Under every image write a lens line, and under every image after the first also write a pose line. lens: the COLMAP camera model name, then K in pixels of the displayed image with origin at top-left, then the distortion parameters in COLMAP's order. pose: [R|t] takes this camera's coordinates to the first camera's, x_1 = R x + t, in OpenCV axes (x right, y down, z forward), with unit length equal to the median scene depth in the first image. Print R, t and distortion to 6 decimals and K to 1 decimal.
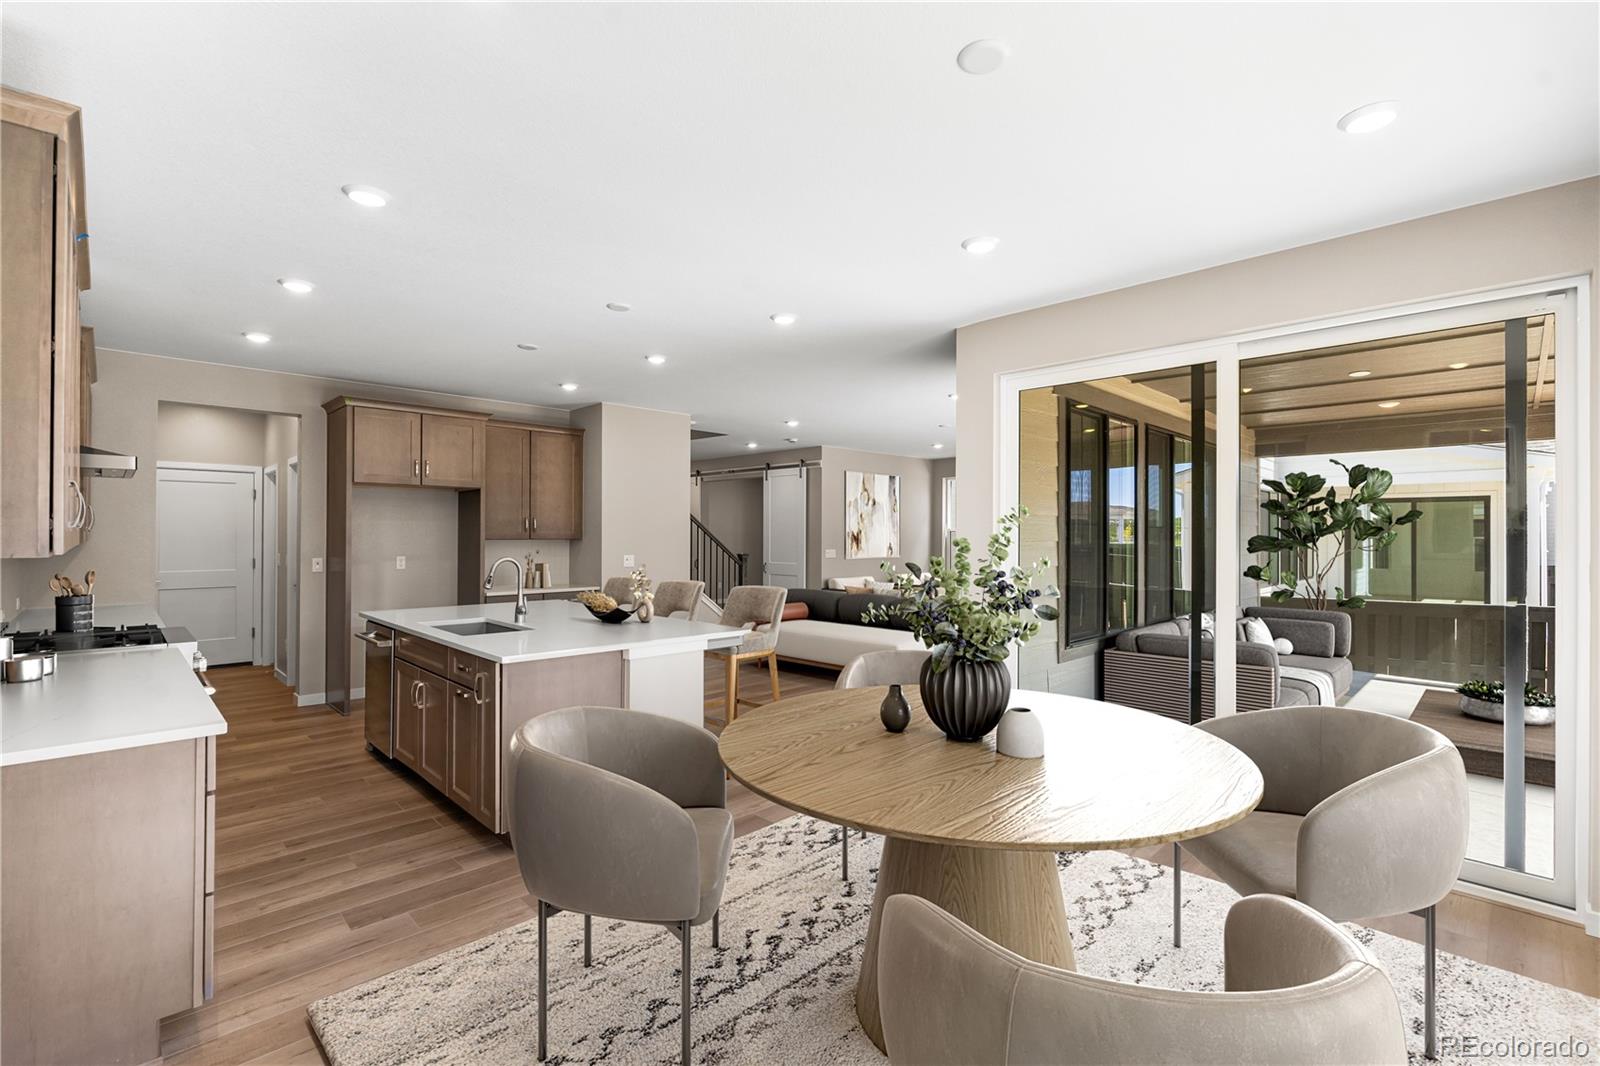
lens RADIAL K [[708.7, 0, 797.5], [0, 708.7, 530.4], [0, 0, 1]] dist [-0.005268, -0.000393]
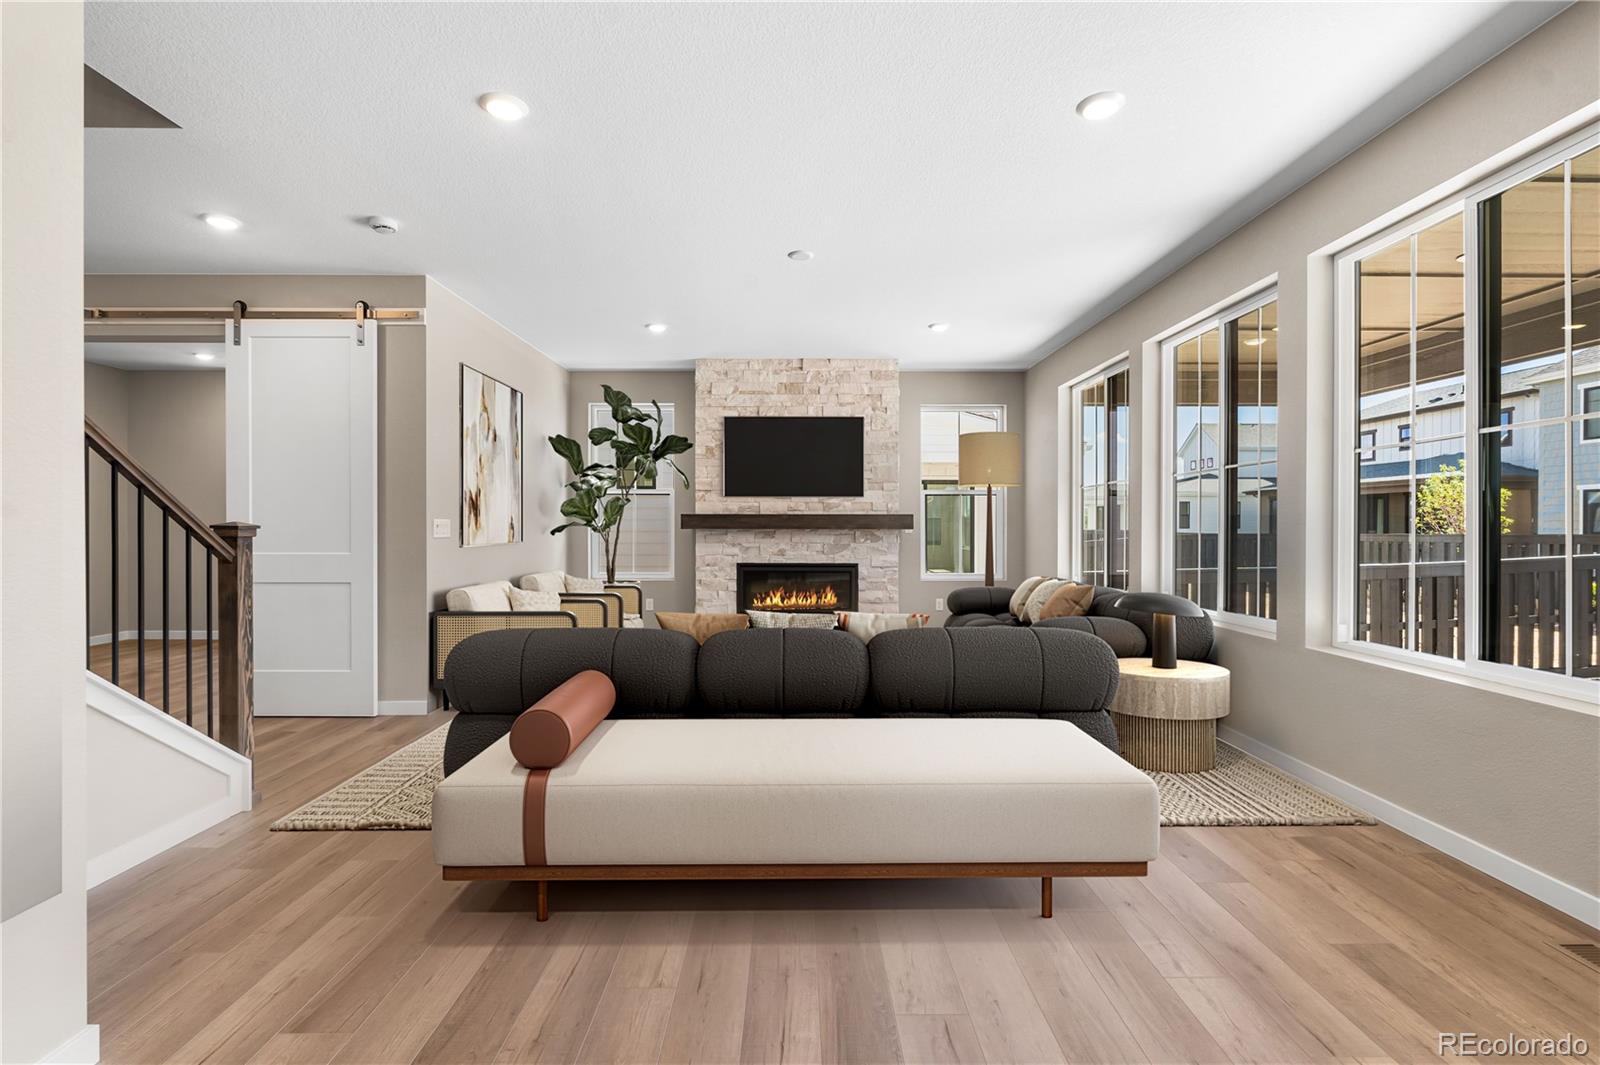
lens RADIAL K [[708.7, 0, 805.3], [0, 708.7, 544.7], [0, 0, 1]] dist [-0.005268, -0.000393]
pose [[0.689496, -0.018909, 0.724043, -0.199547], [0.008243, 0.999799, 0.018261, 0.058271], [-0.724243, -0.006623, 0.689513, 0.926057]]
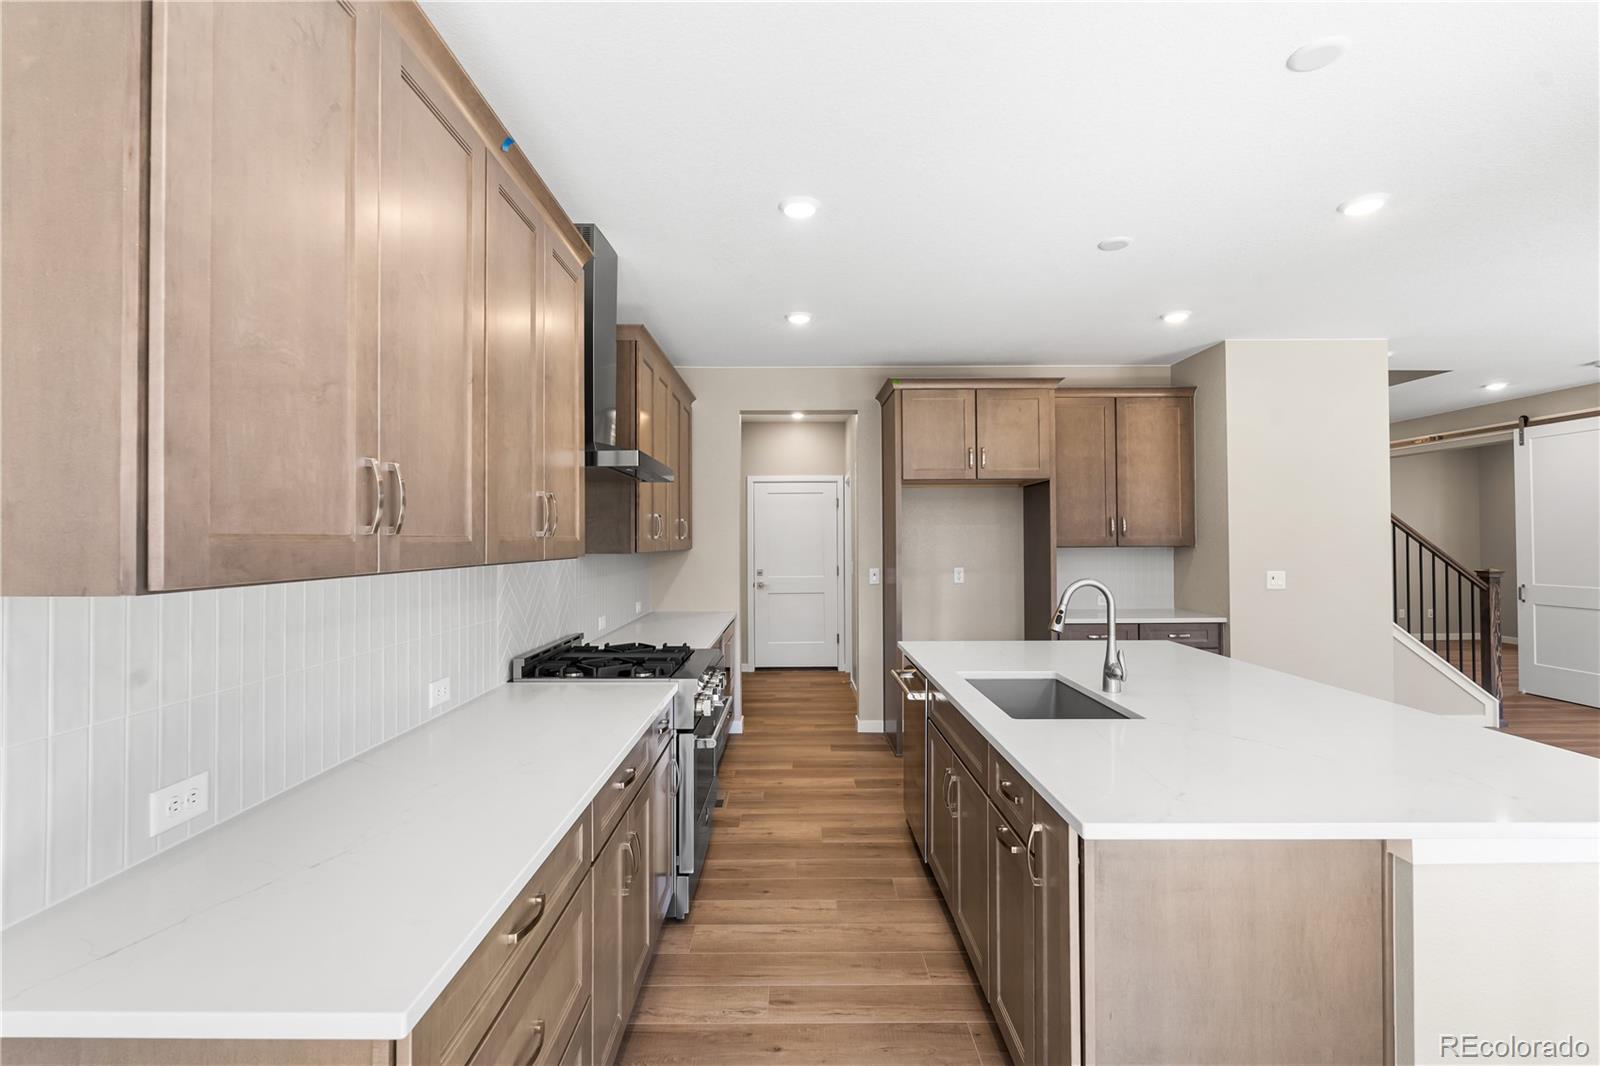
lens RADIAL K [[708.7, 0, 798.3], [0, 708.7, 528.2], [0, 0, 1]] dist [-0.005268, -0.000393]
pose [[0.715852, -0.017868, -0.698023, -0.120663], [0.010265, 0.999834, -0.015067, 0.001039], [0.698176, 0.003621, 0.715917, 0.289659]]
